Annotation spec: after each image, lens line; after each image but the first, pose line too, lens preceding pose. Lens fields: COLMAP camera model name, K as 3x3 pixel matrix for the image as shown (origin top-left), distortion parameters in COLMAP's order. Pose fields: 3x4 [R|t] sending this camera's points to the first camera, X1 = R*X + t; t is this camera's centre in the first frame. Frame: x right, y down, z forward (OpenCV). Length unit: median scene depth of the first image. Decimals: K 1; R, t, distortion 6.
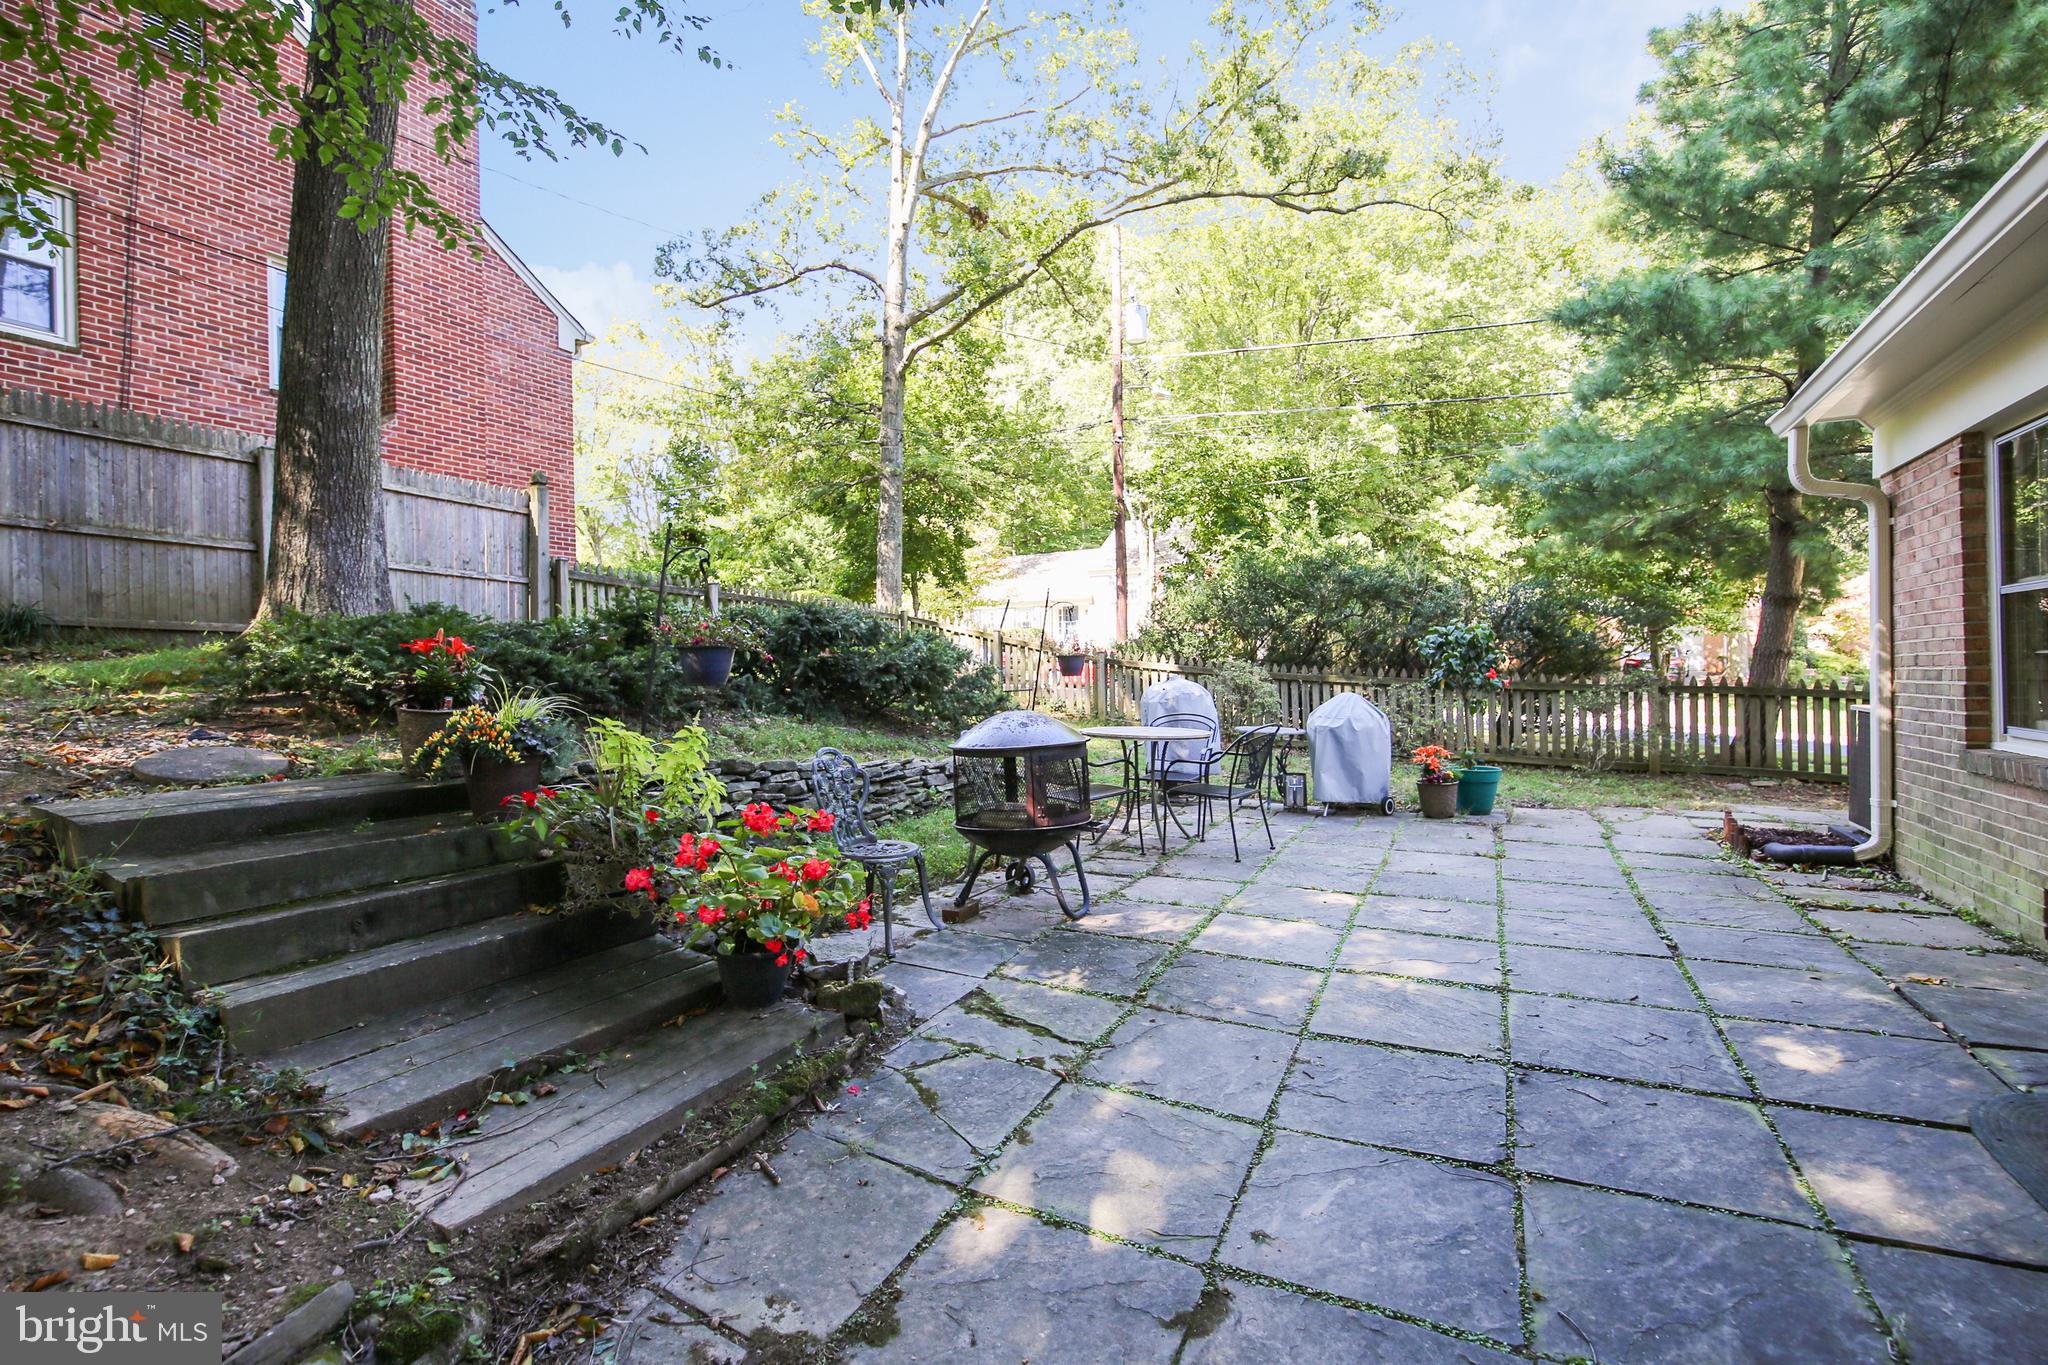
lens RADIAL K [[890.7, 0, 1028.3], [0, 890.7, 670.0], [0, 0, 1]] dist [-0.000514, -0.001498]
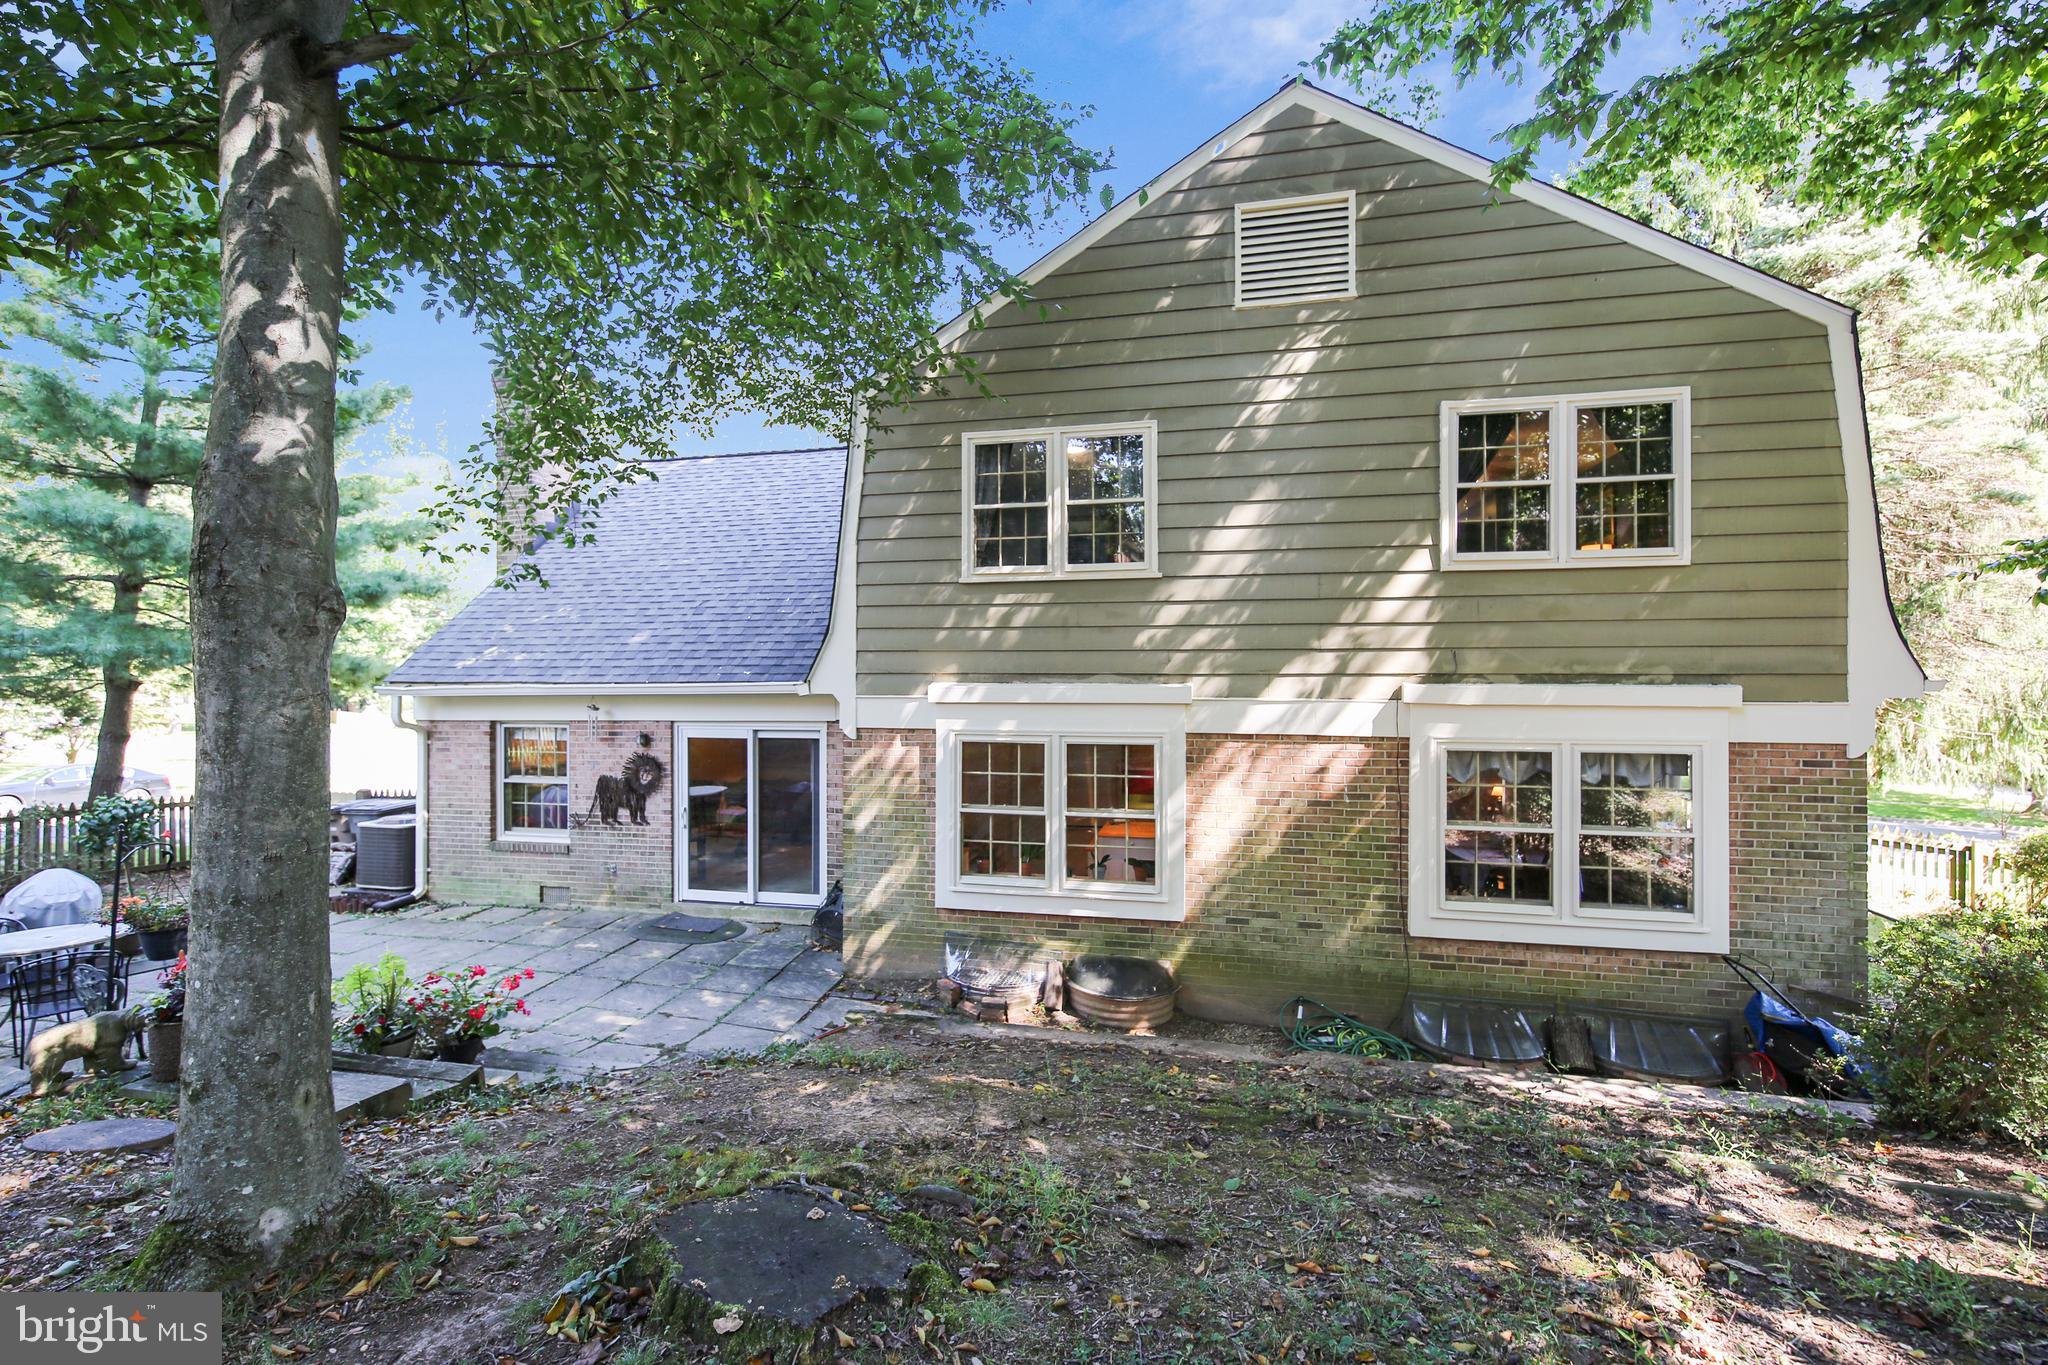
lens RADIAL K [[890.7, 0, 1032.3], [0, 890.7, 678.3], [0, 0, 1]] dist [-0.000514, -0.001498]
pose [[-0.280800, 0.003010, 0.959762, -2.310586], [0.008313, 0.999965, -0.000704, -0.457155], [-0.959730, 0.007780, -0.280815, 0.259332]]
